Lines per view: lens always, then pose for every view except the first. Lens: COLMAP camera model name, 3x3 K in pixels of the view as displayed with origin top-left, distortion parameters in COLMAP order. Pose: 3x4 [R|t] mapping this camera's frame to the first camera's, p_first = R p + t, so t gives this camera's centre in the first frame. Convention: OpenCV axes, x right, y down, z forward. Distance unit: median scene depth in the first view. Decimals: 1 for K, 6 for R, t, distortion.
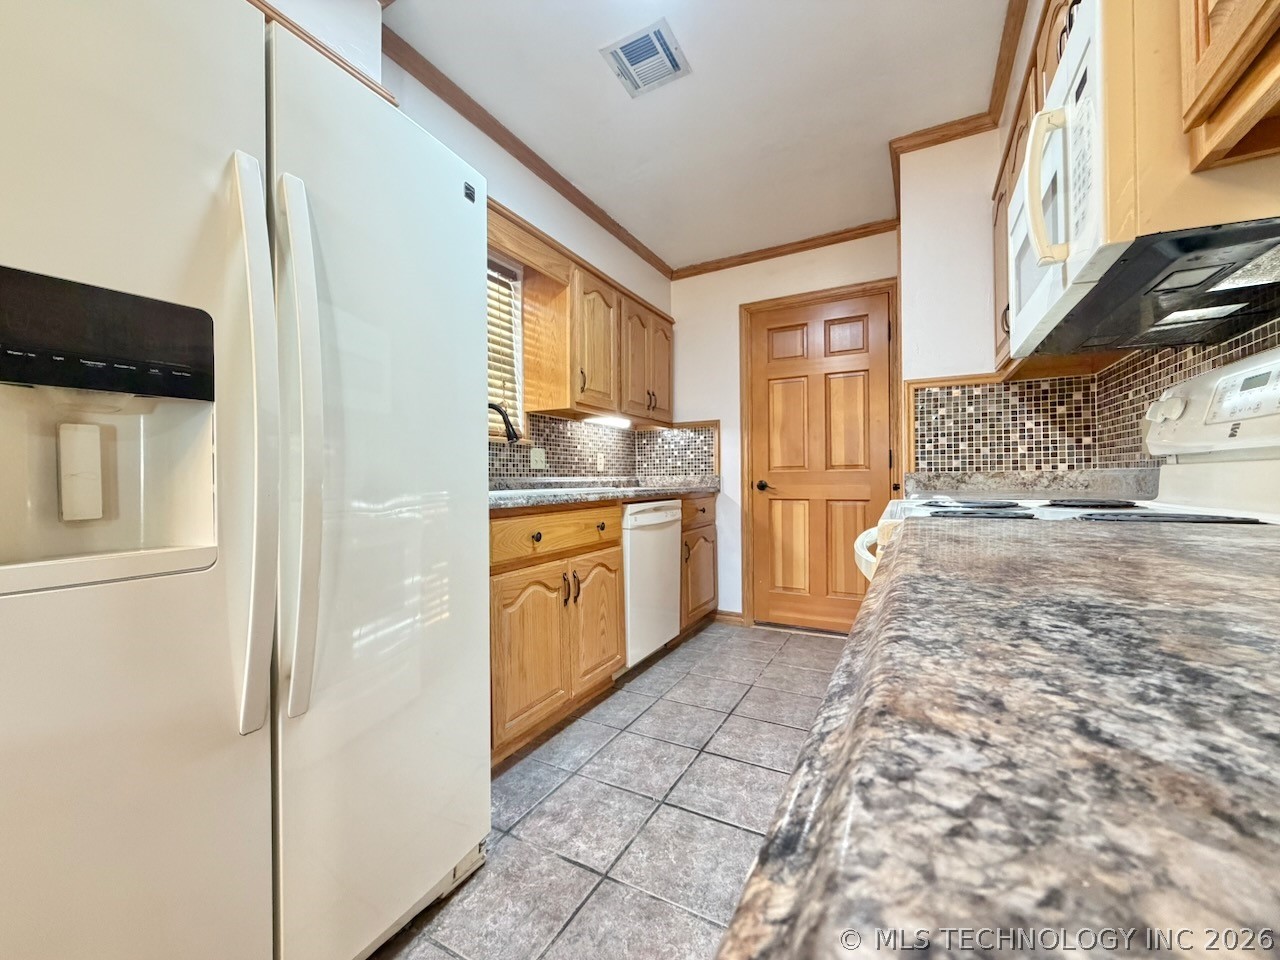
lens RADIAL K [[510.9, 0, 634.4], [0, 510.9, 480.6], [0, 0, 1]] dist [0.001144, -0.000534]
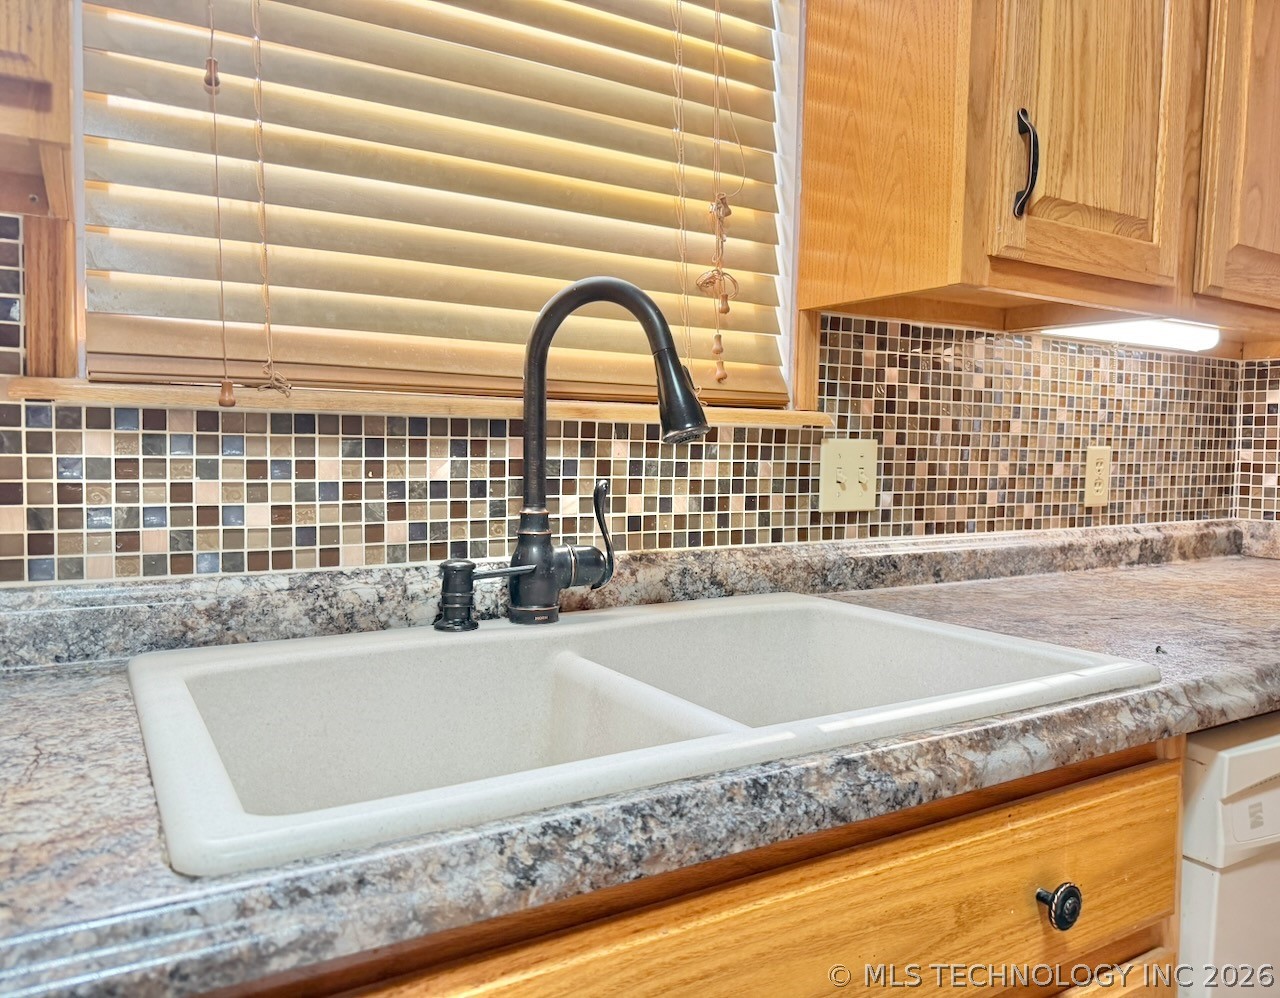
lens RADIAL K [[946.2, 0, 643.0], [0, 946.2, 504.9], [0, 0, 1]] dist [0.008863, -0.015105]
pose [[0.864550, 0.052456, -0.499801, -0.023126], [-0.024159, 0.997726, 0.062925, -0.054244], [0.501965, -0.042327, 0.863851, 0.467997]]
